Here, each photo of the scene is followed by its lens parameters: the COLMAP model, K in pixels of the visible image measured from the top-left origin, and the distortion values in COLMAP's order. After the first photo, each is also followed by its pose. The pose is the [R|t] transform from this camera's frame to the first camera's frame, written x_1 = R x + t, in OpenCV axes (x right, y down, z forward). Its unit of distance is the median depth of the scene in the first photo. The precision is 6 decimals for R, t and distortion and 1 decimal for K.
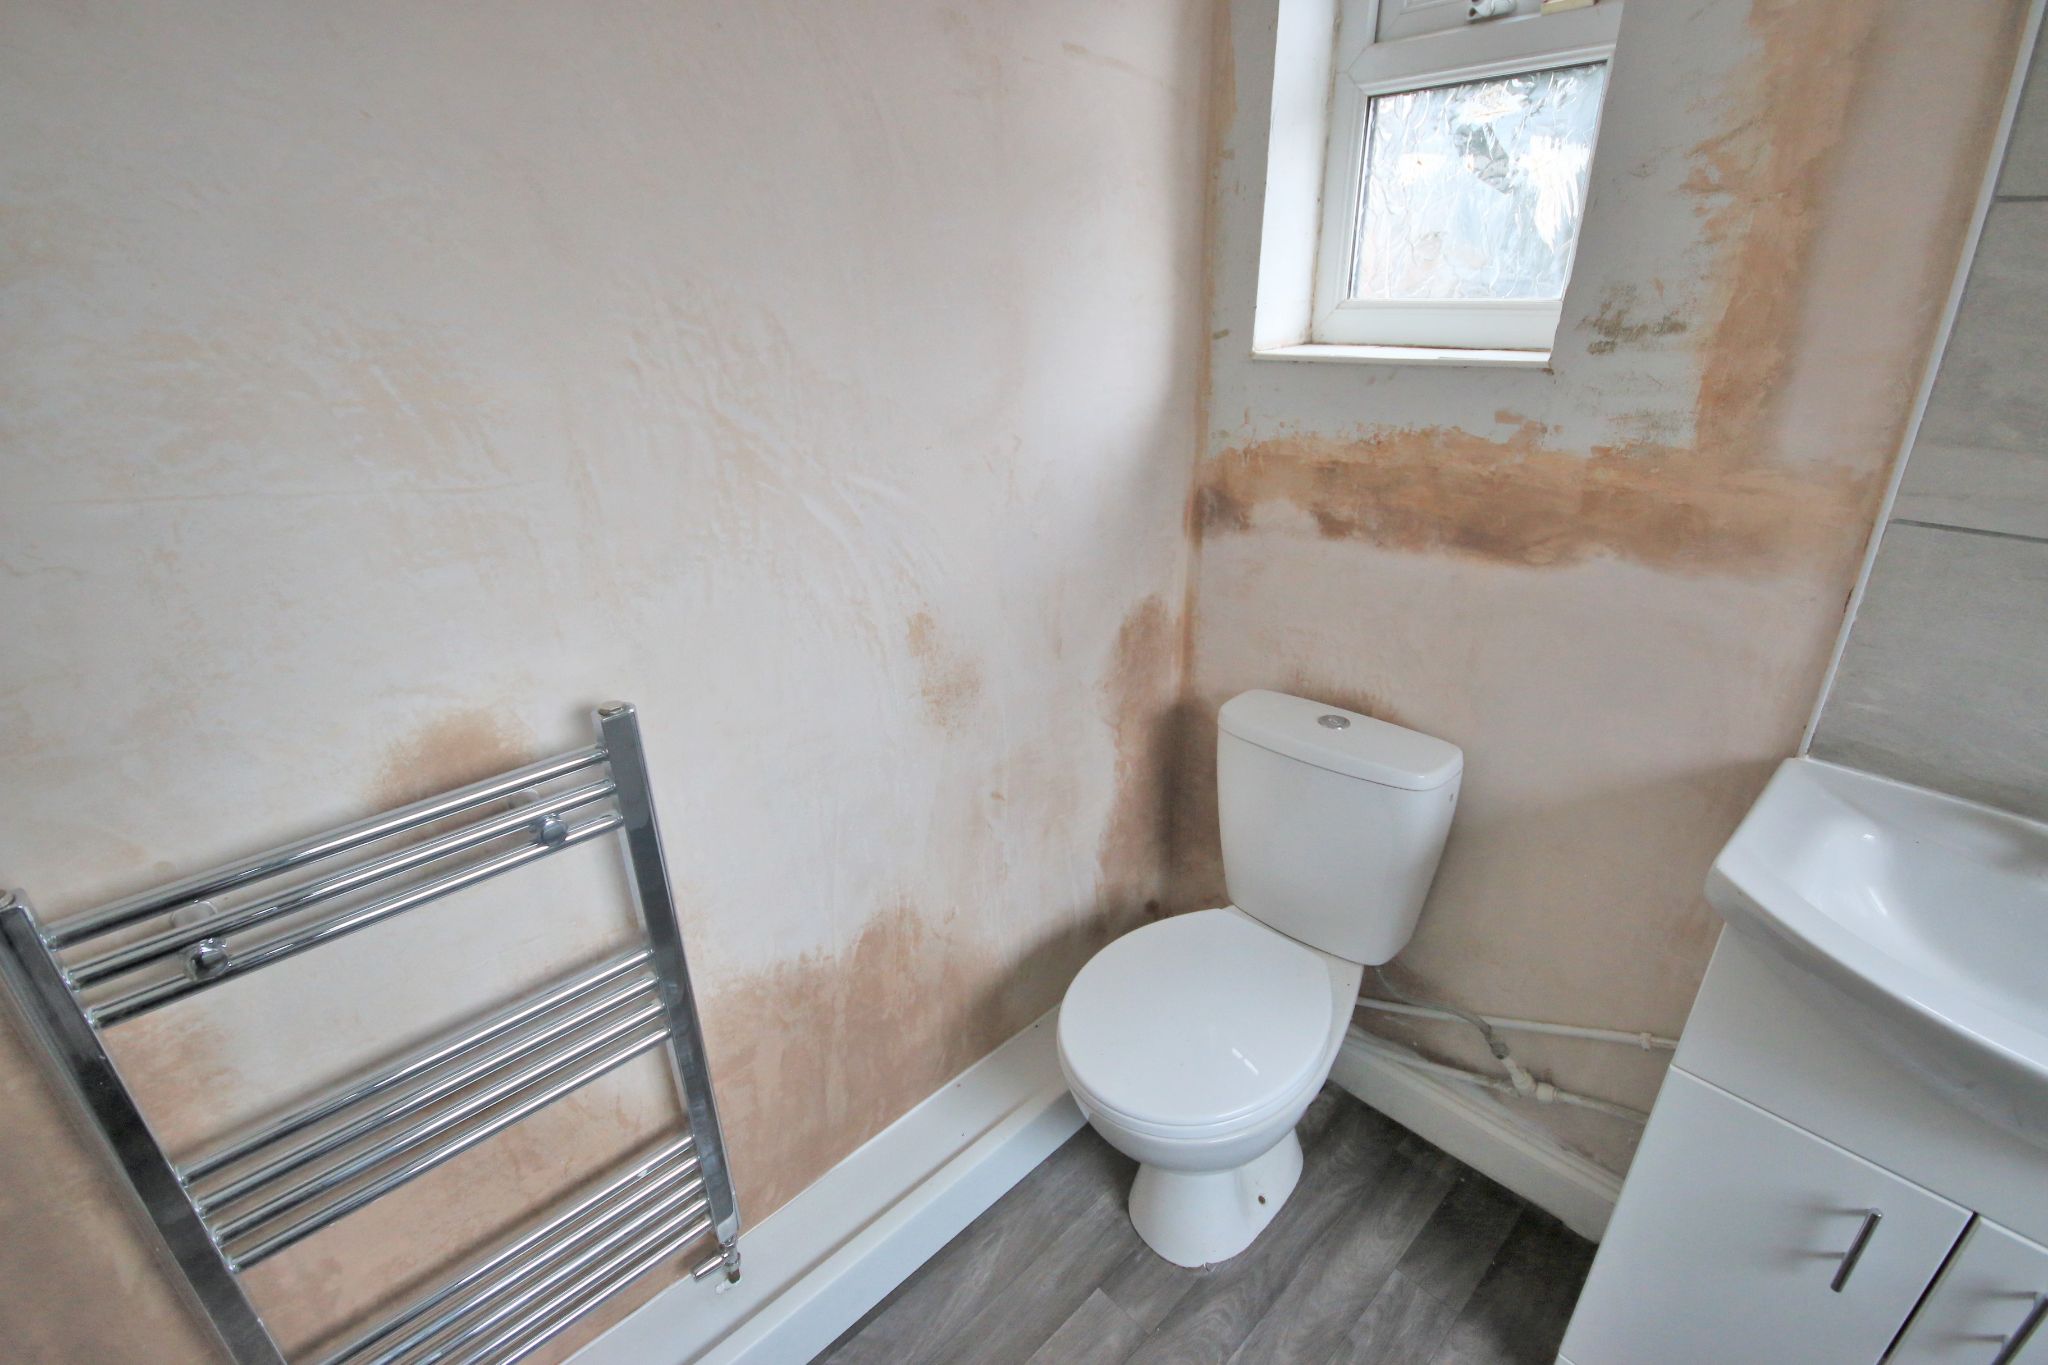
lens RADIAL K [[912.2, 0, 1018.1], [0, 912.2, 672.4], [0, 0, 1]] dist [0.001524, -0.012863]
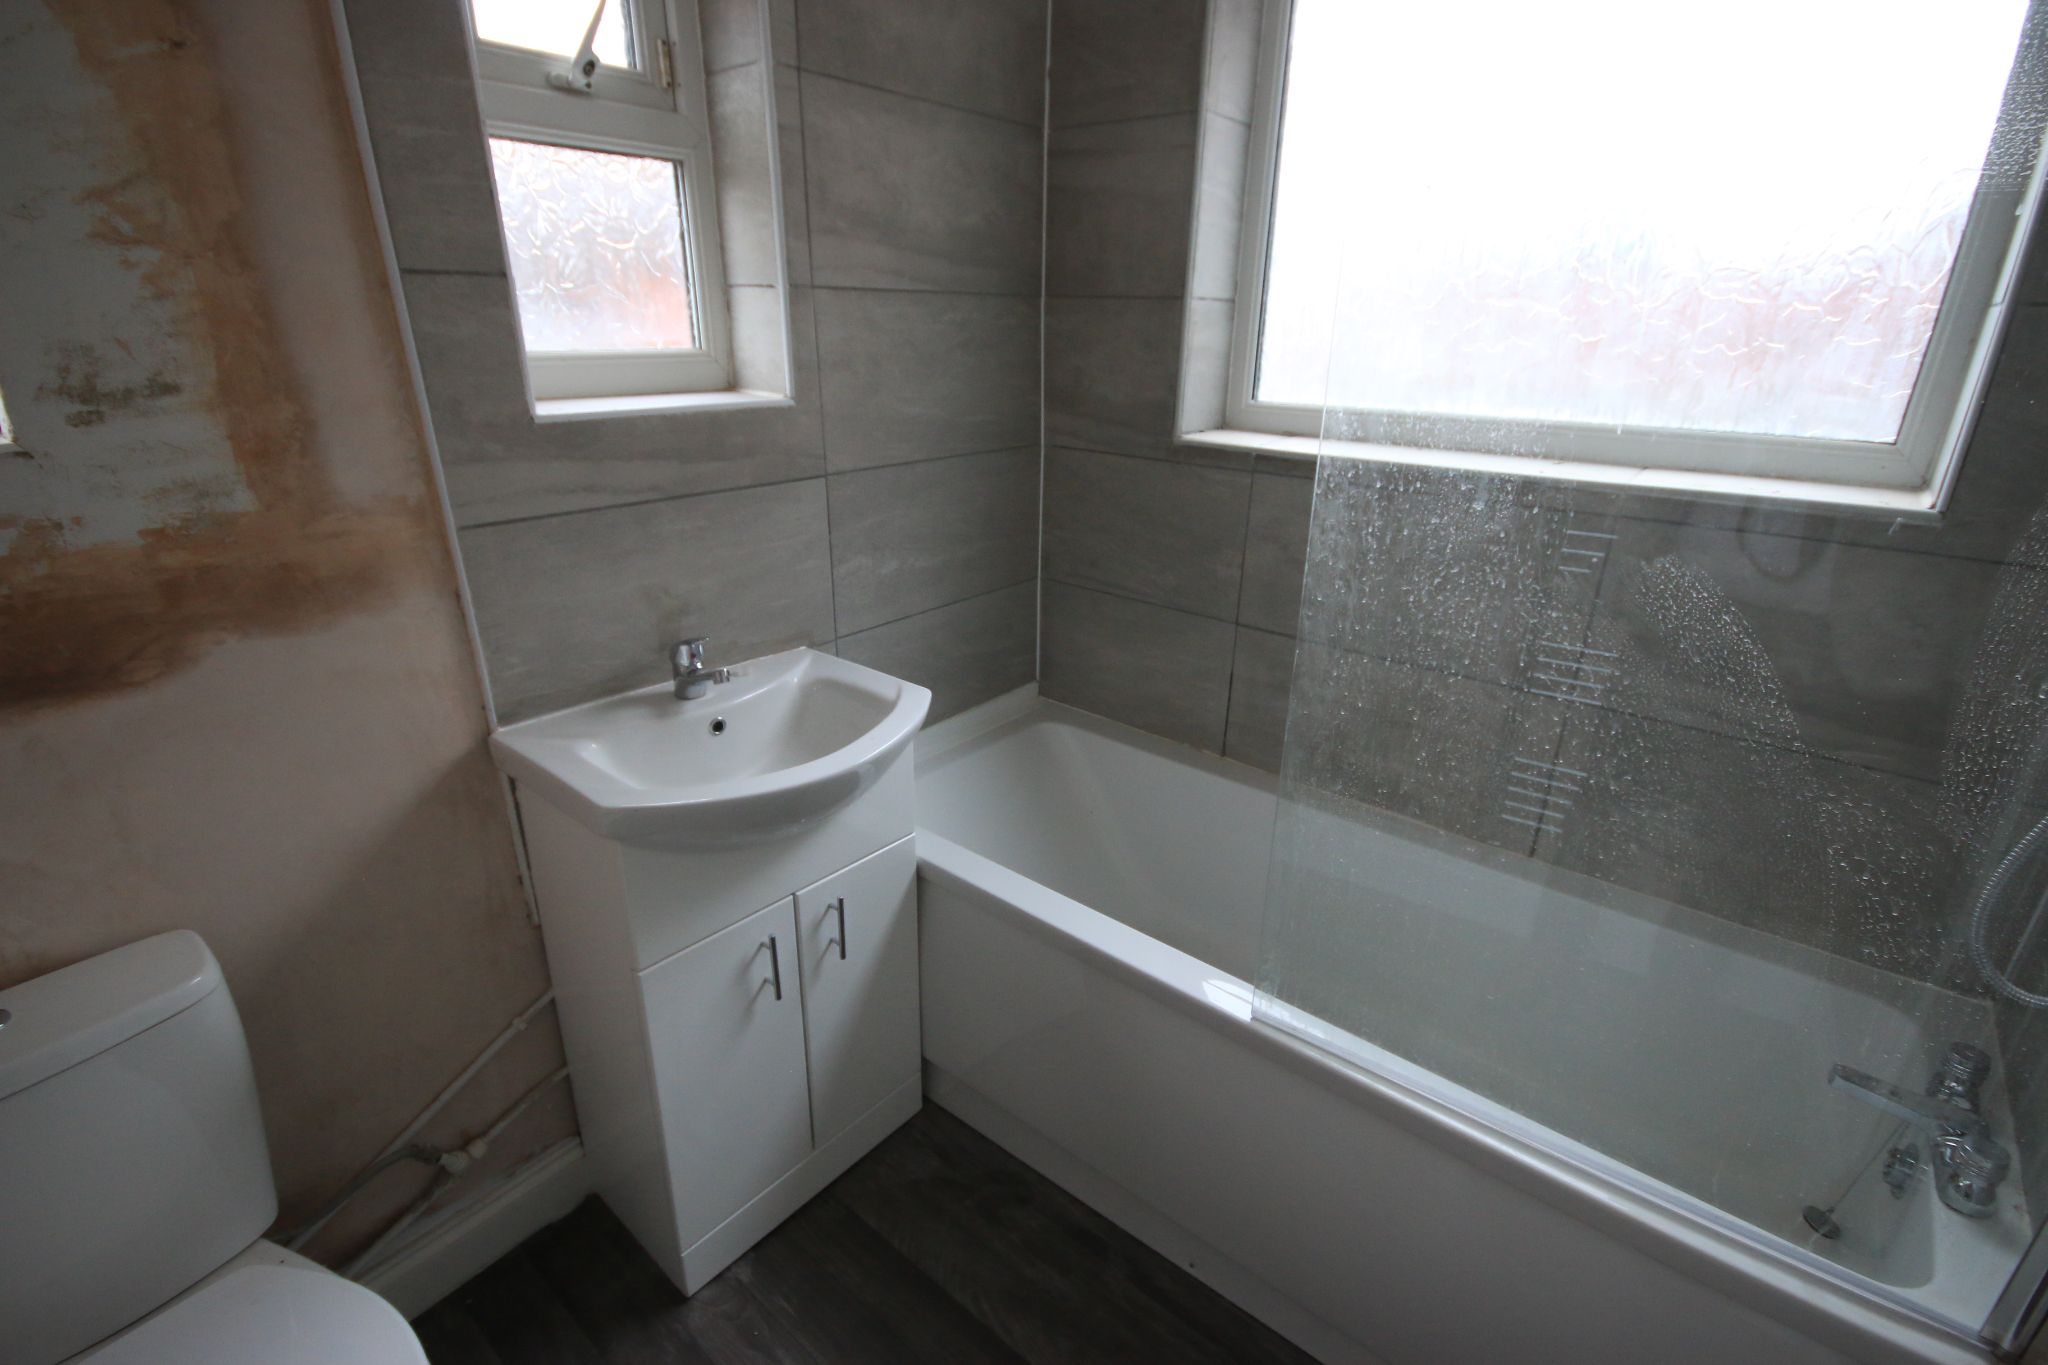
lens RADIAL K [[912.2, 0, 1018.1], [0, 912.2, 672.4], [0, 0, 1]] dist [0.001524, -0.012863]
pose [[-0.112097, -0.328544, 0.937813, -0.309425], [0.381785, 0.857085, 0.345897, -0.124300], [-0.917428, 0.396817, 0.029356, 0.305428]]
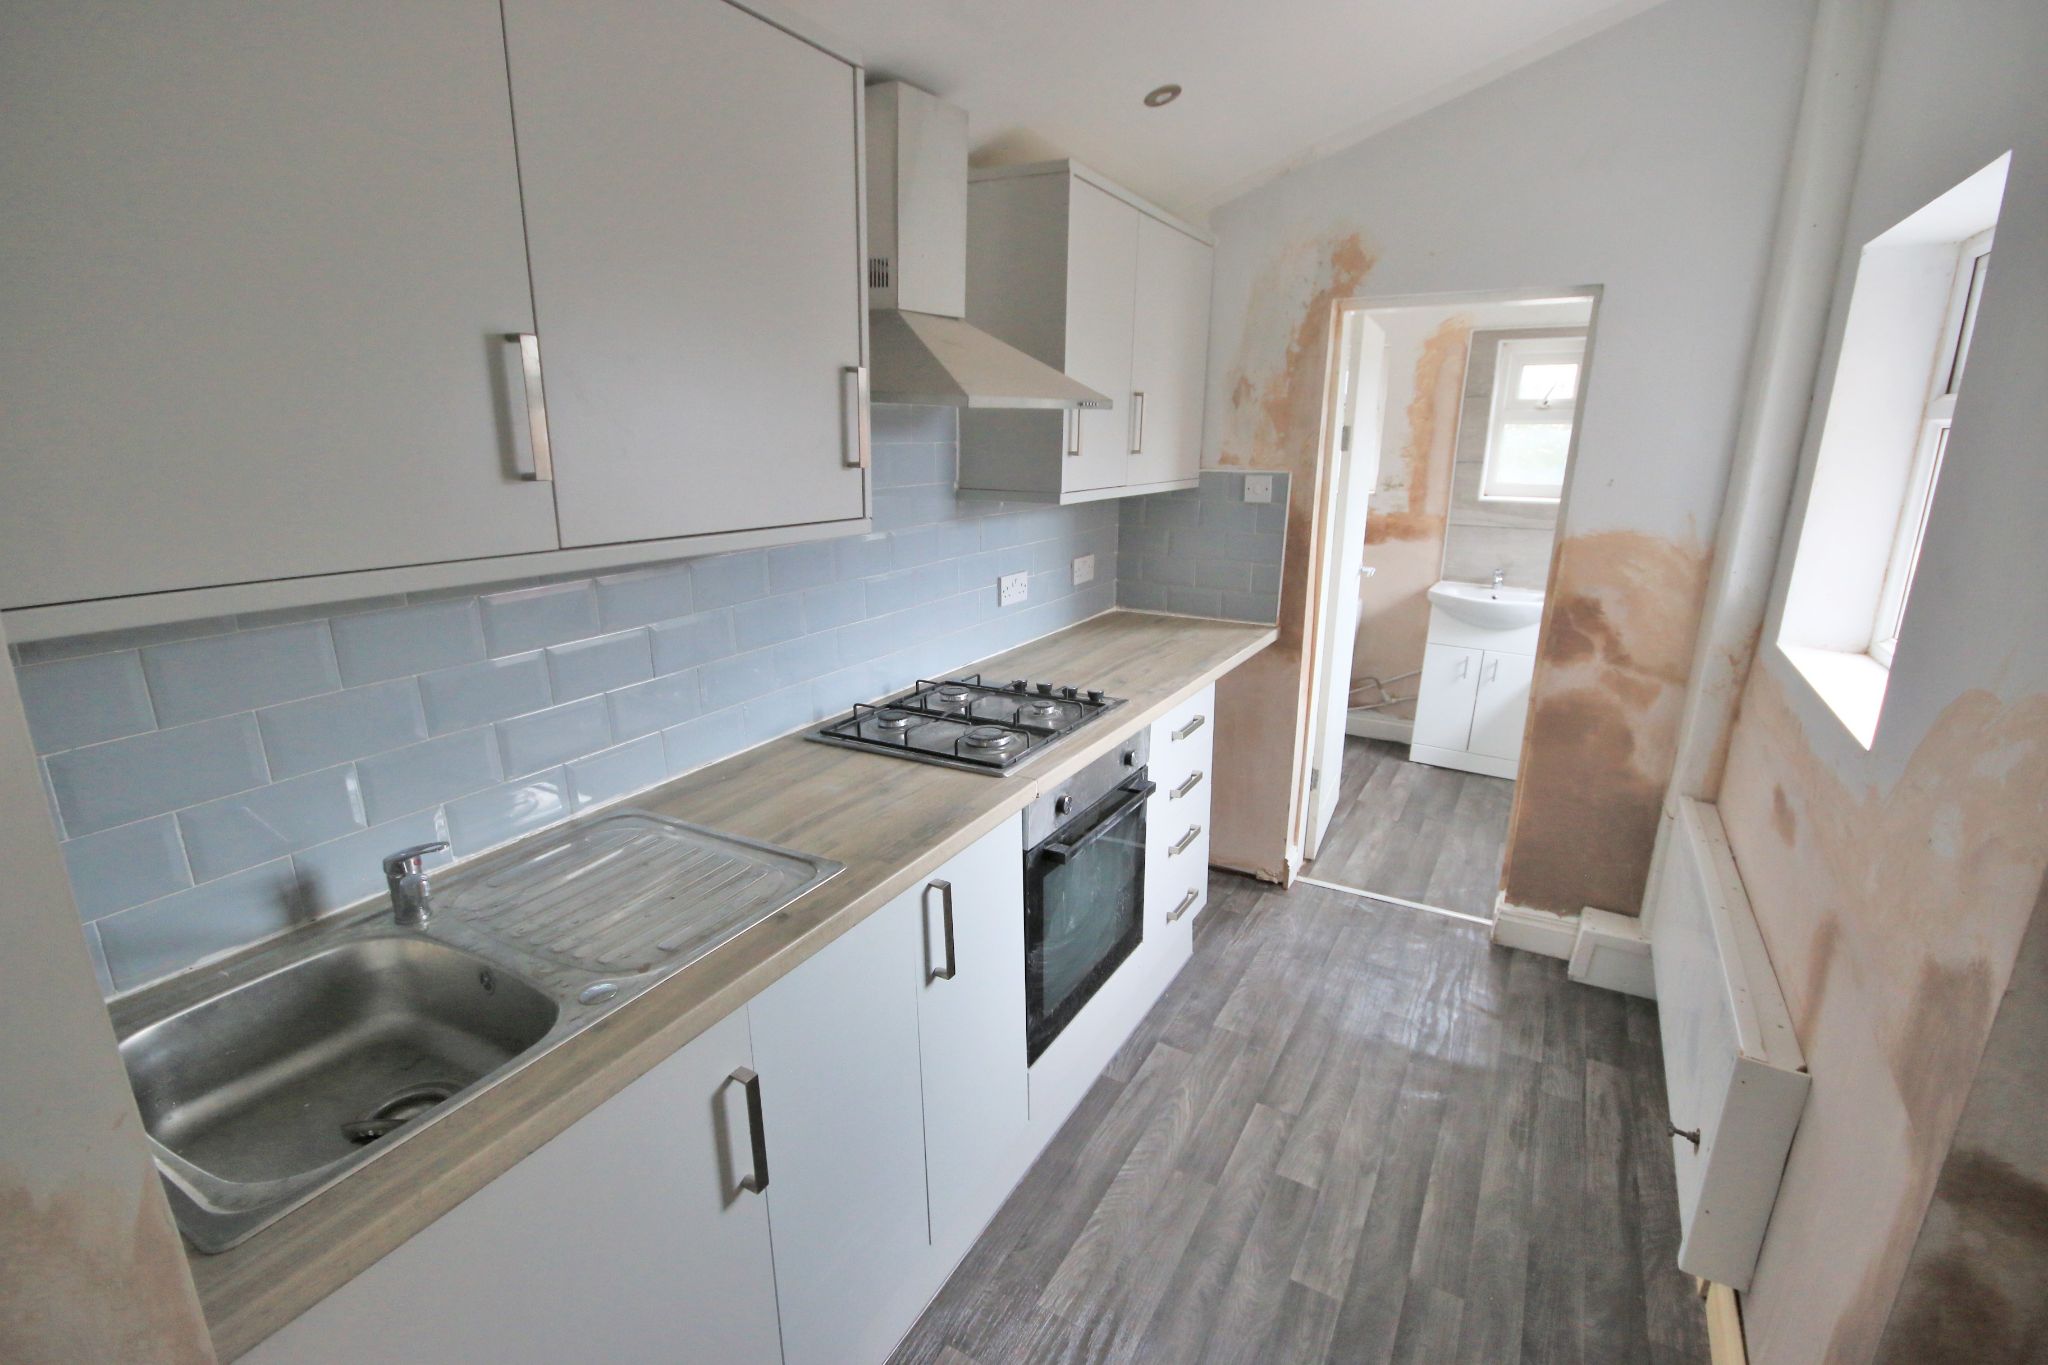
lens RADIAL K [[912.2, 0, 1018.1], [0, 912.2, 672.4], [0, 0, 1]] dist [0.001524, -0.012863]
pose [[0.963418, -0.054496, 0.262405, -2.273322], [0.089233, 0.988470, -0.122333, 0.889596], [-0.252713, 0.141274, 0.957172, -2.631473]]
